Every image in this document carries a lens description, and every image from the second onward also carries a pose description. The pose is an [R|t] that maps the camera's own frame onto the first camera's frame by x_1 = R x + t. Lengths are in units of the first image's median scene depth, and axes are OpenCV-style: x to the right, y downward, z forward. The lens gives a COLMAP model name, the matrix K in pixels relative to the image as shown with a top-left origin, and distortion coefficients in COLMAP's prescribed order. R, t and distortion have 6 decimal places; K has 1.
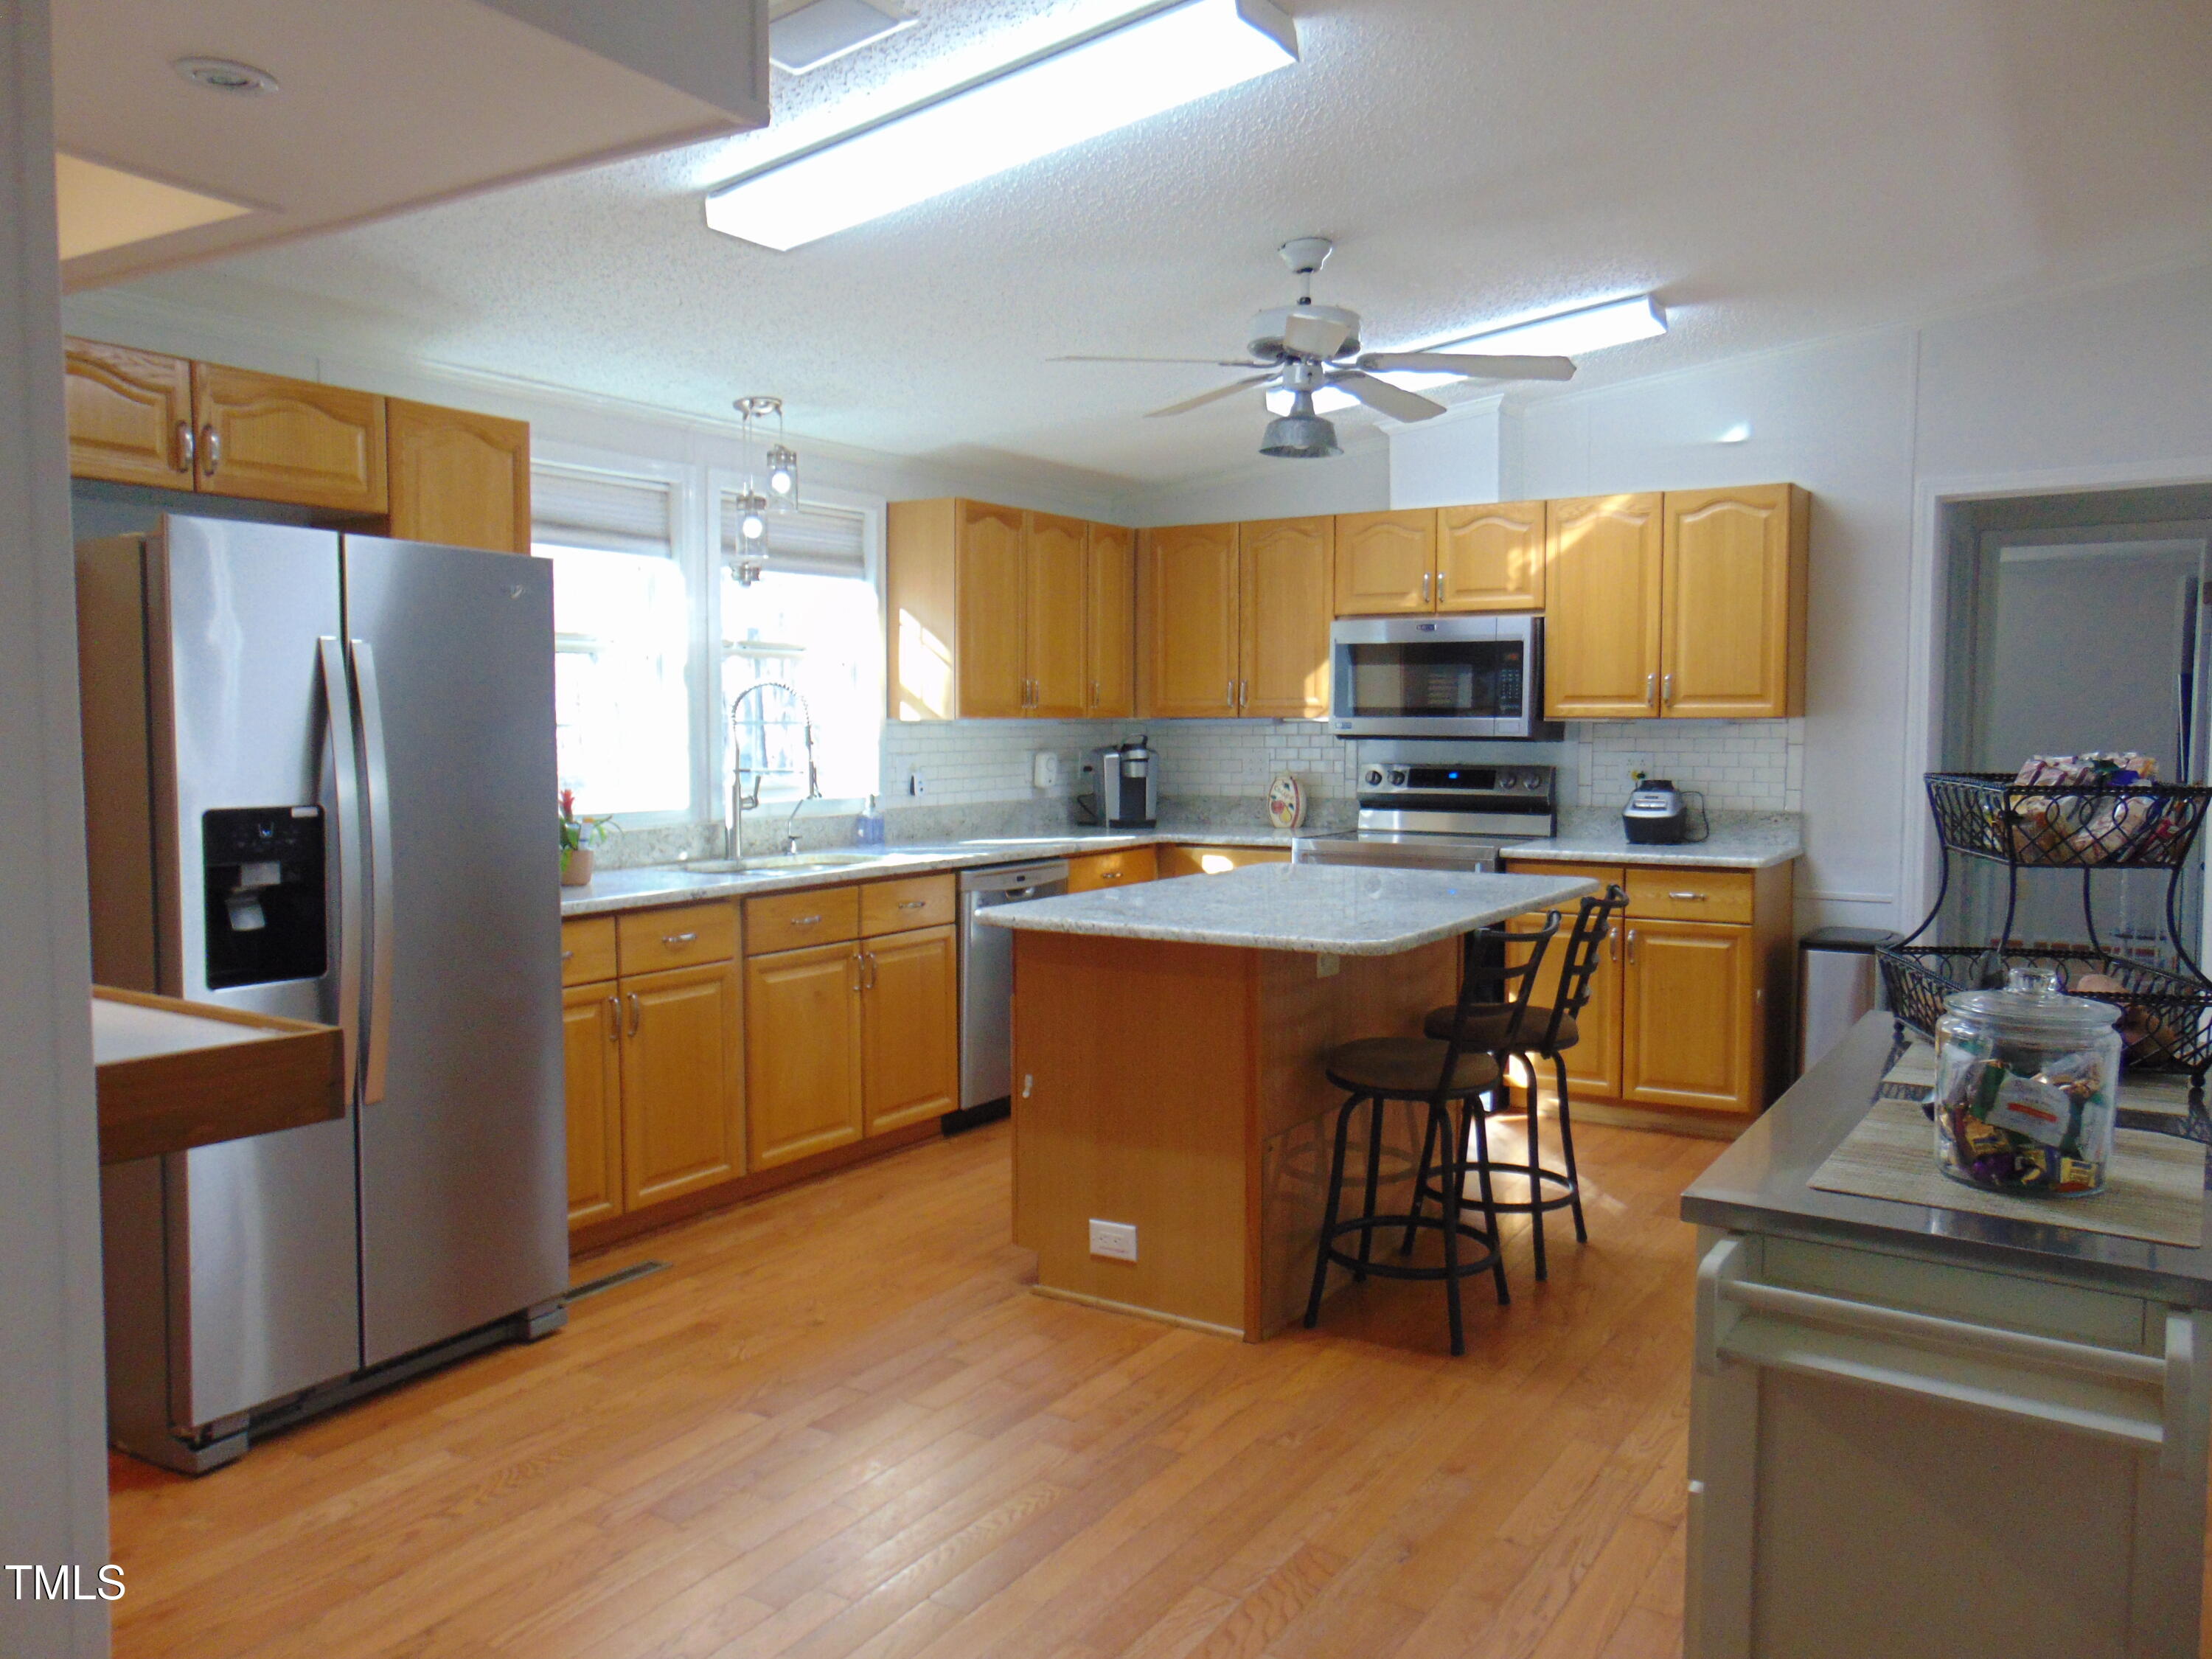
lens RADIAL K [[1673.2, 0, 1106.0], [0, 1673.2, 829.5], [0, 0, 1]] dist [-0.005170, 0.004213]
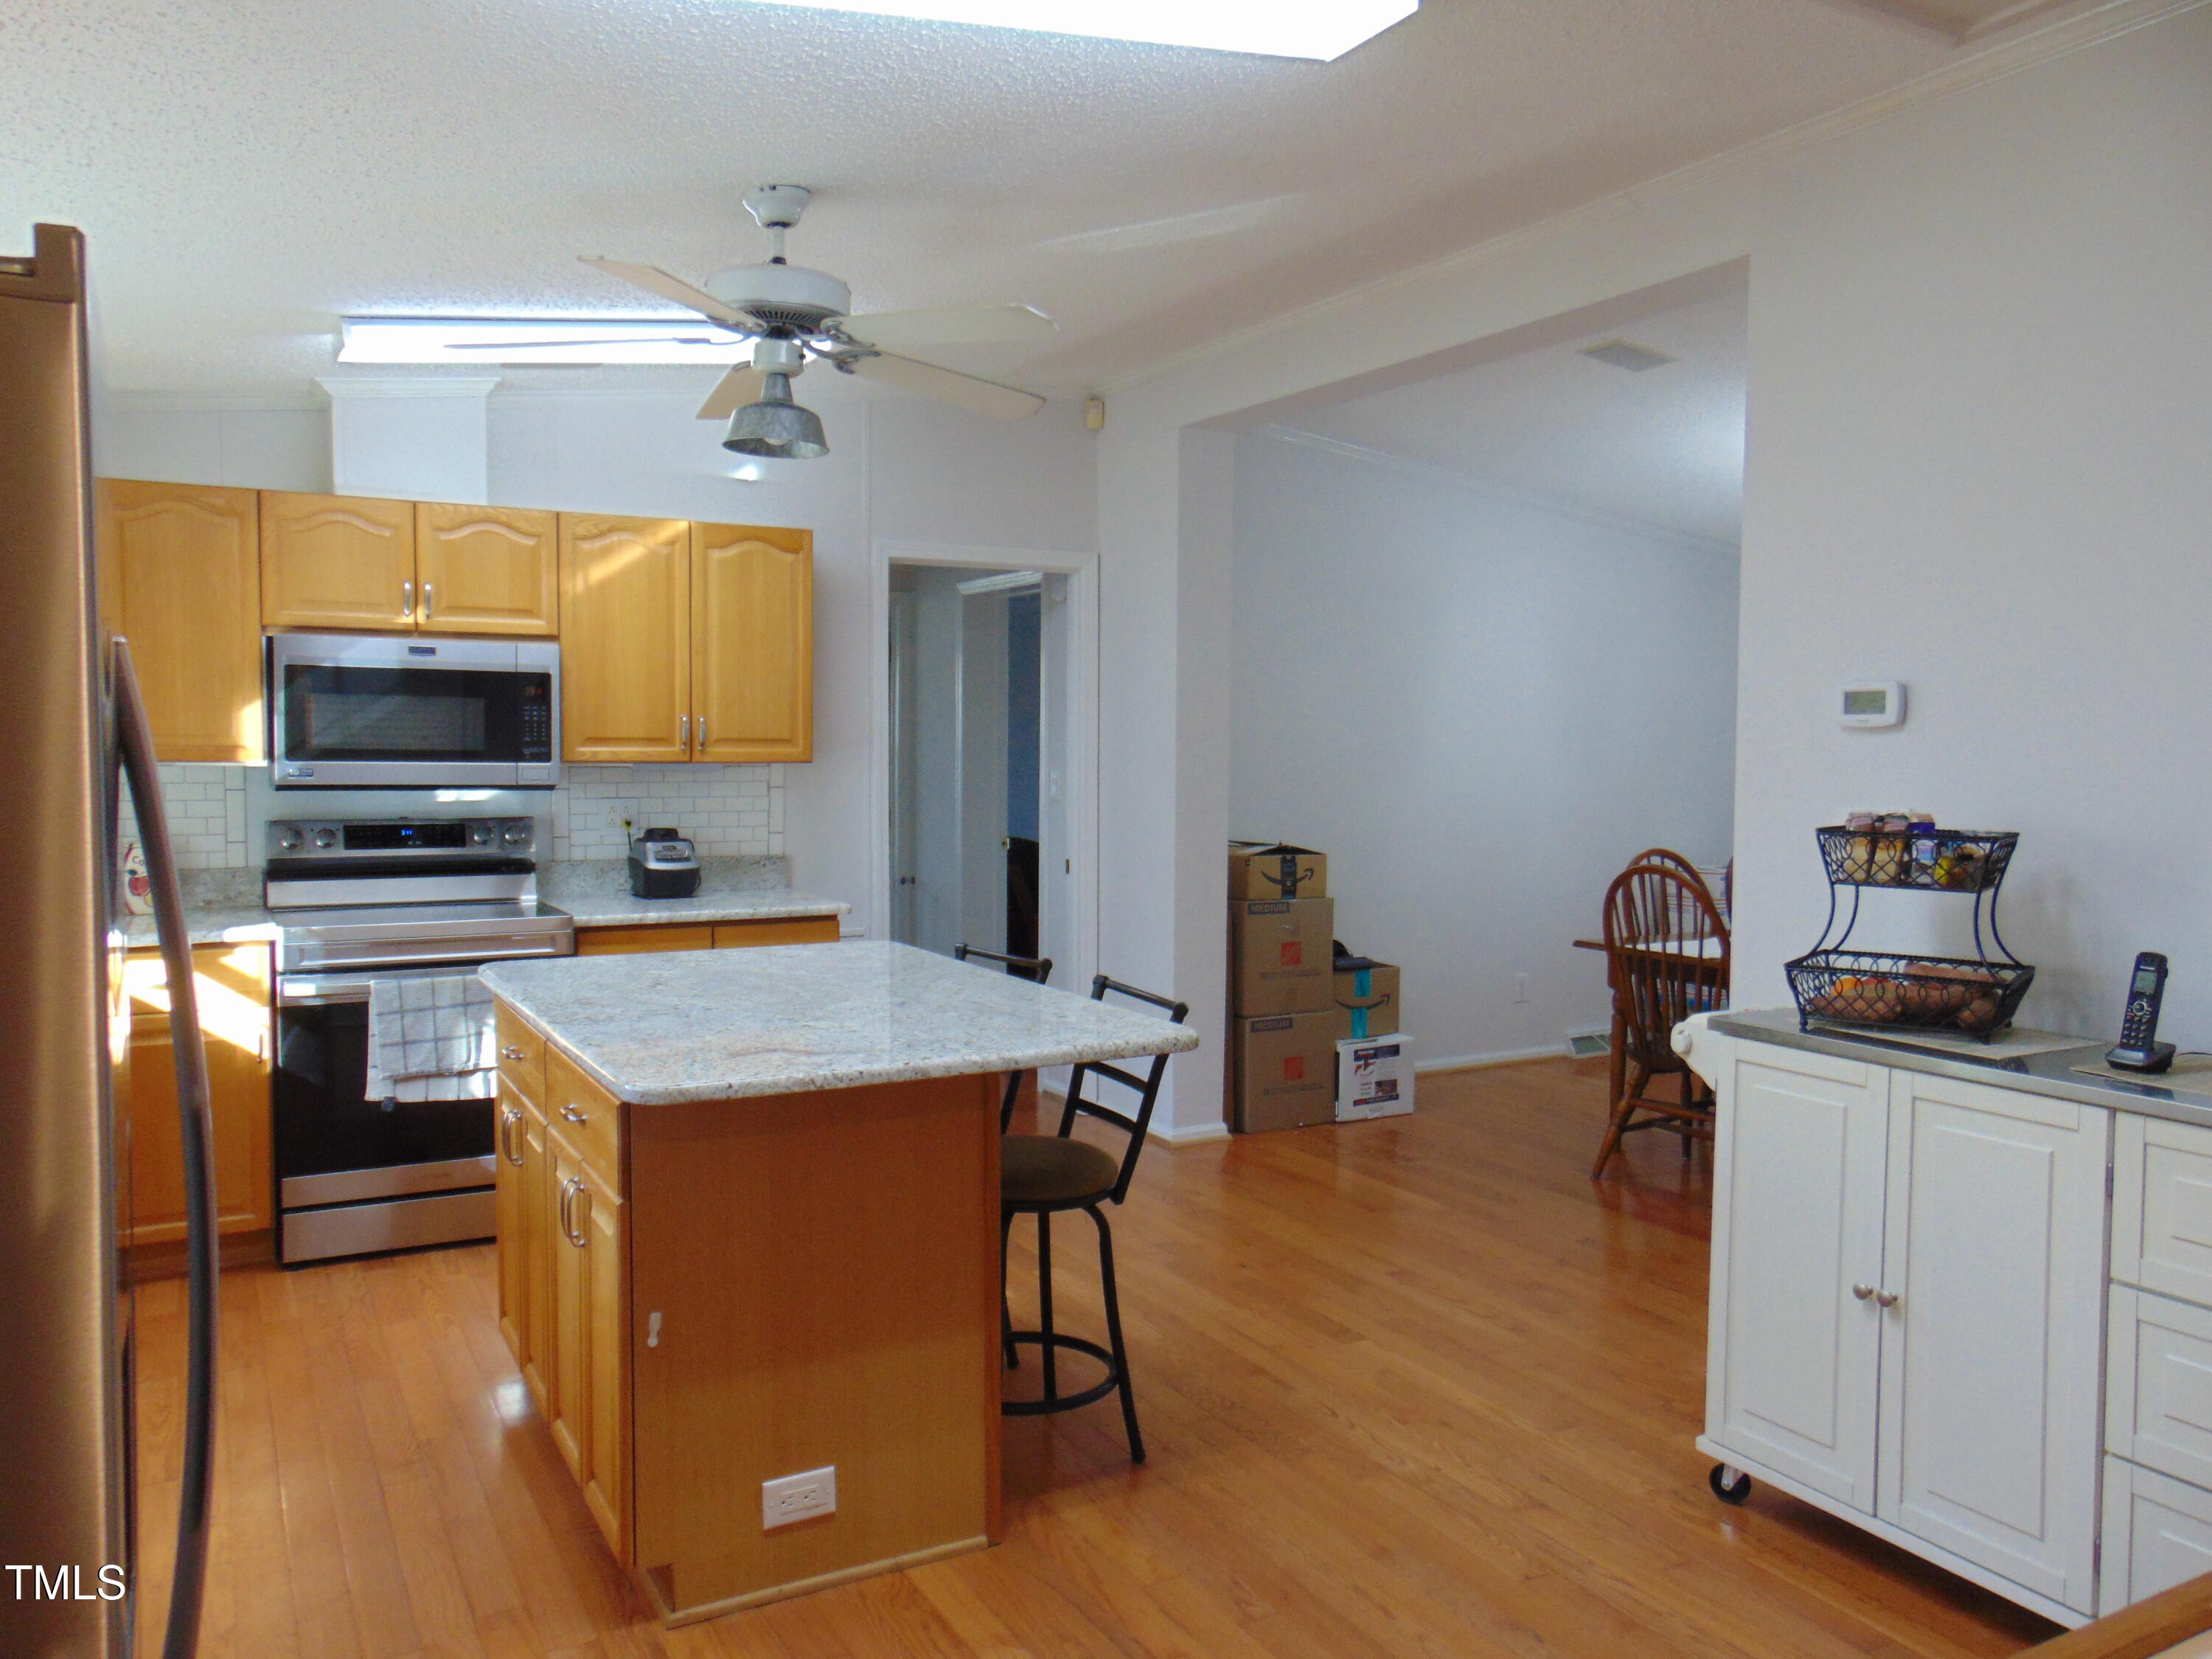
lens RADIAL K [[1673.2, 0, 1106.0], [0, 1673.2, 829.5], [0, 0, 1]] dist [-0.005170, 0.004213]
pose [[0.465984, -0.043886, 0.883704, -0.381570], [0.051001, 0.998441, 0.022691, -0.038140], [-0.883322, 0.034496, 0.467496, 0.354664]]
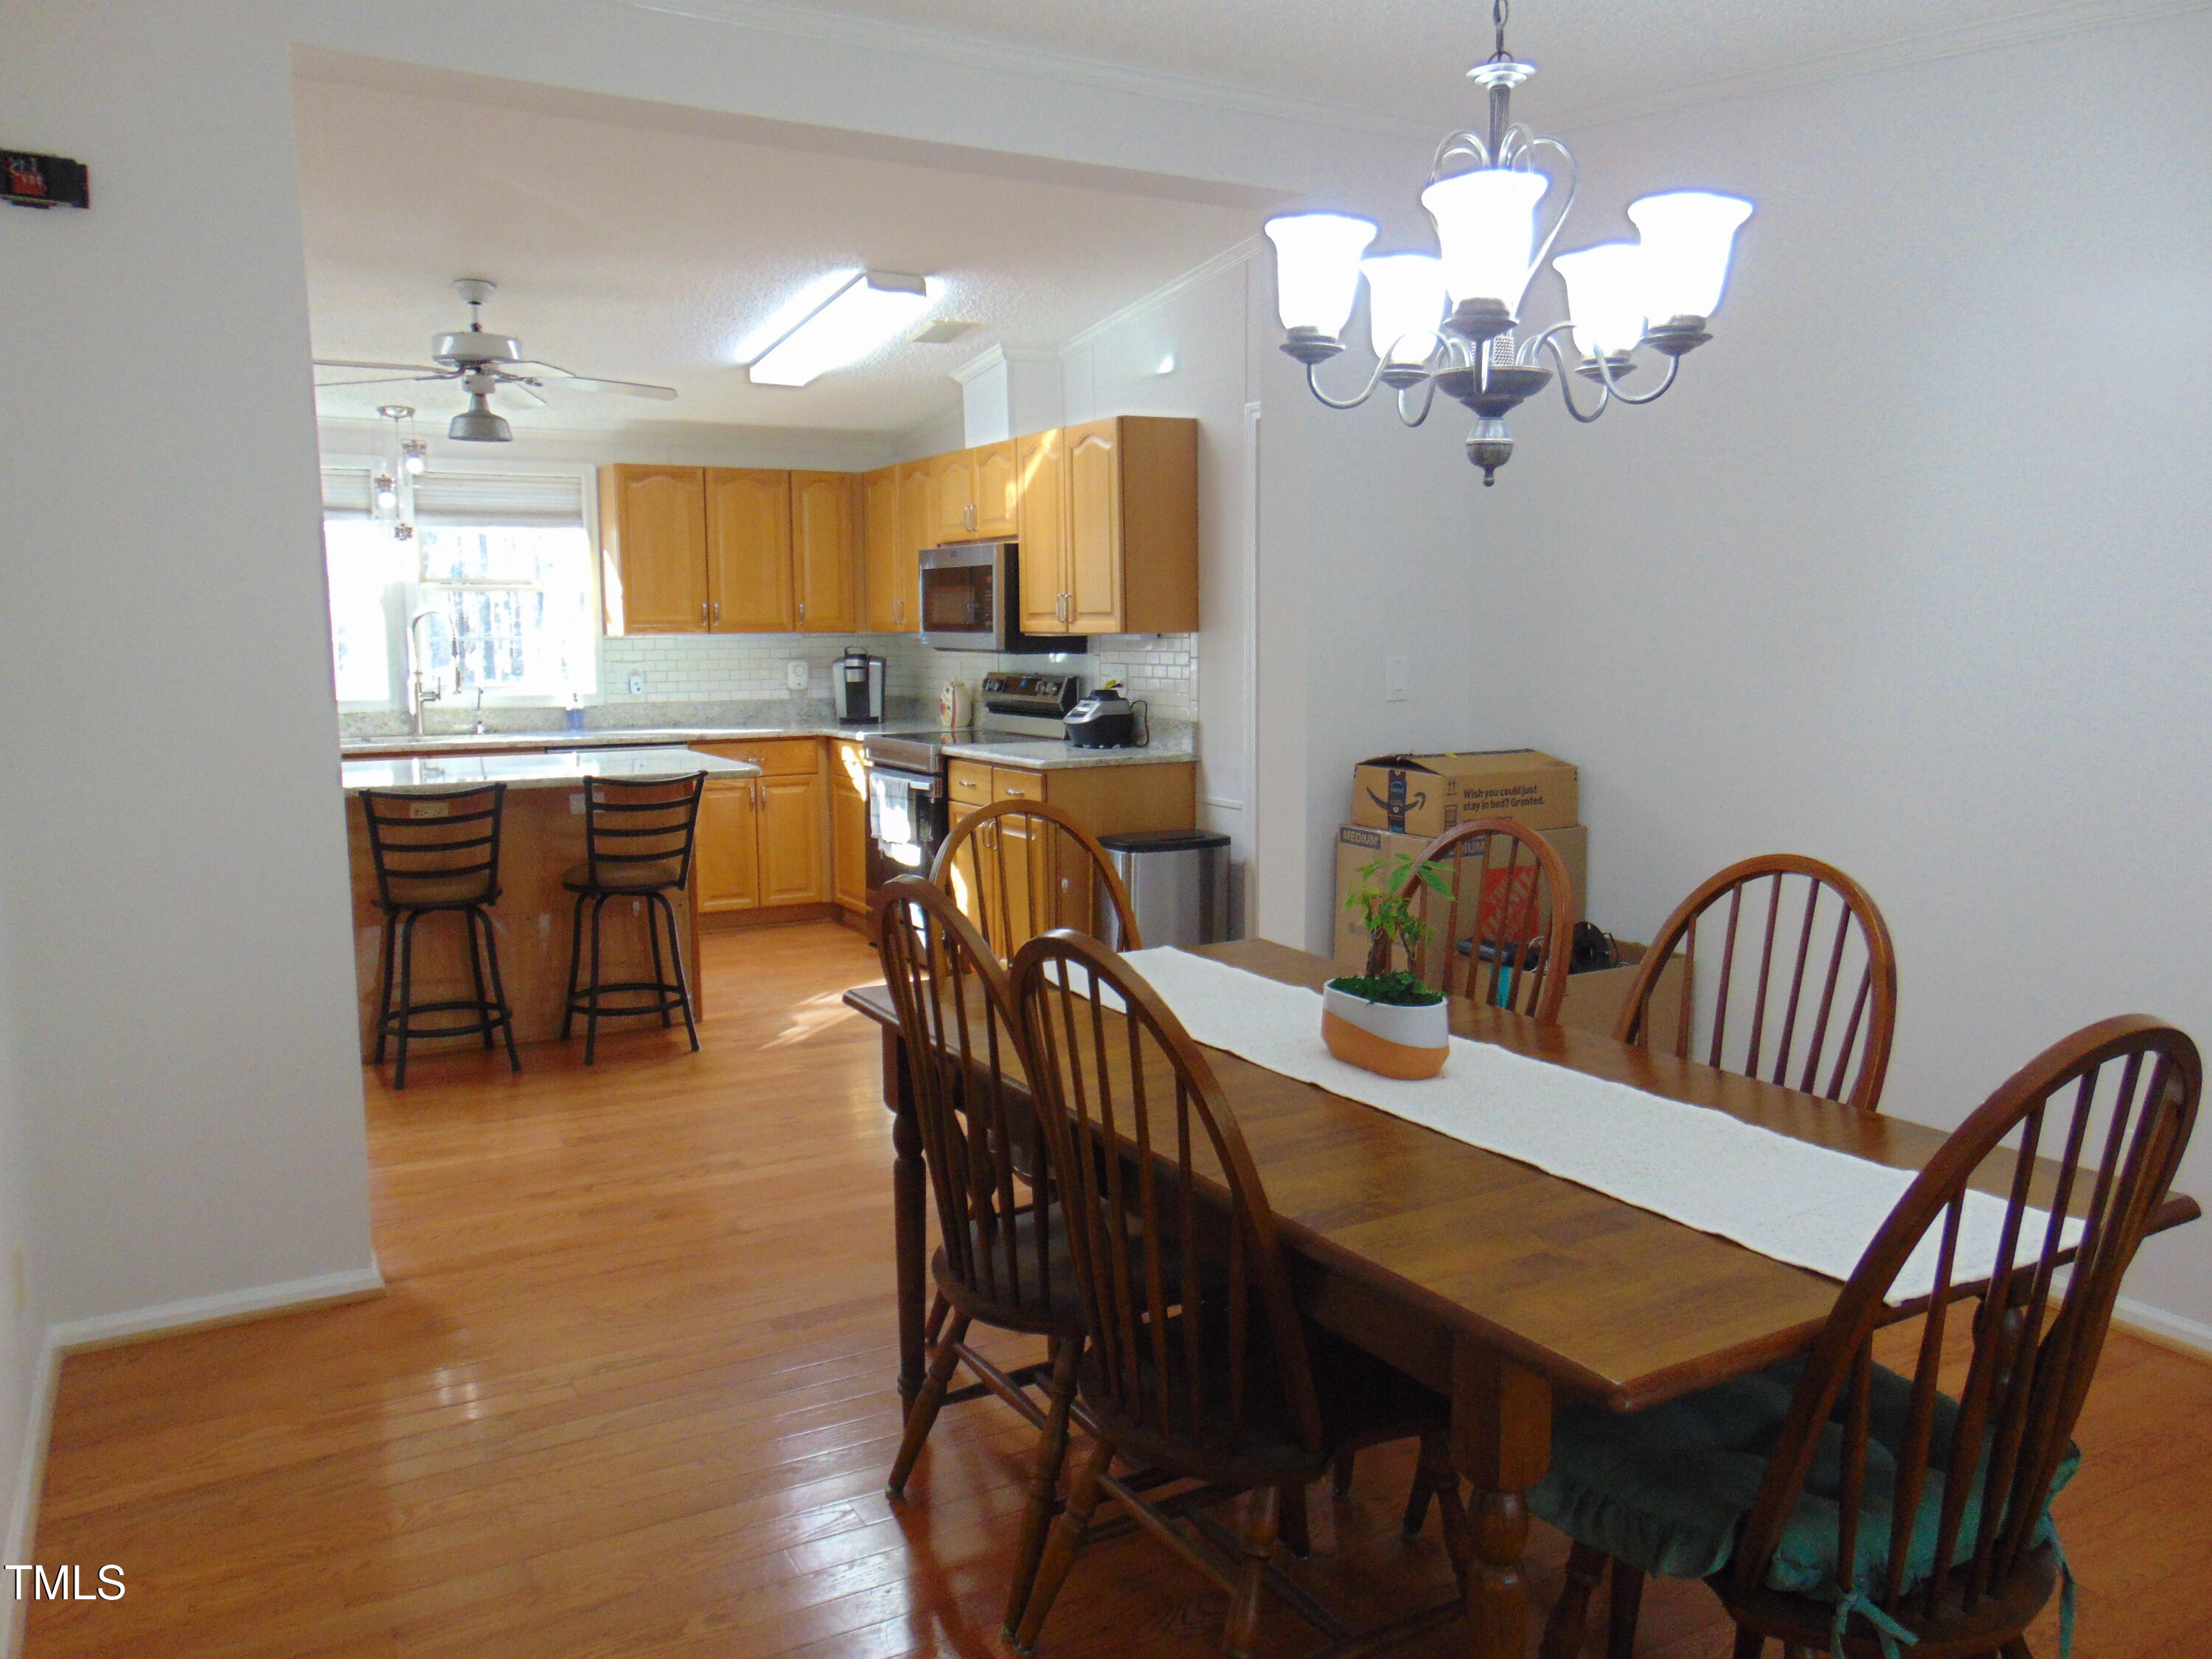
lens RADIAL K [[1673.2, 0, 1106.0], [0, 1673.2, 829.5], [0, 0, 1]] dist [-0.005170, 0.004213]
pose [[0.885202, 0.053072, -0.462170, 0.864395], [-0.025203, 0.997483, 0.066272, -0.010843], [0.464524, -0.047016, 0.884312, 0.020686]]
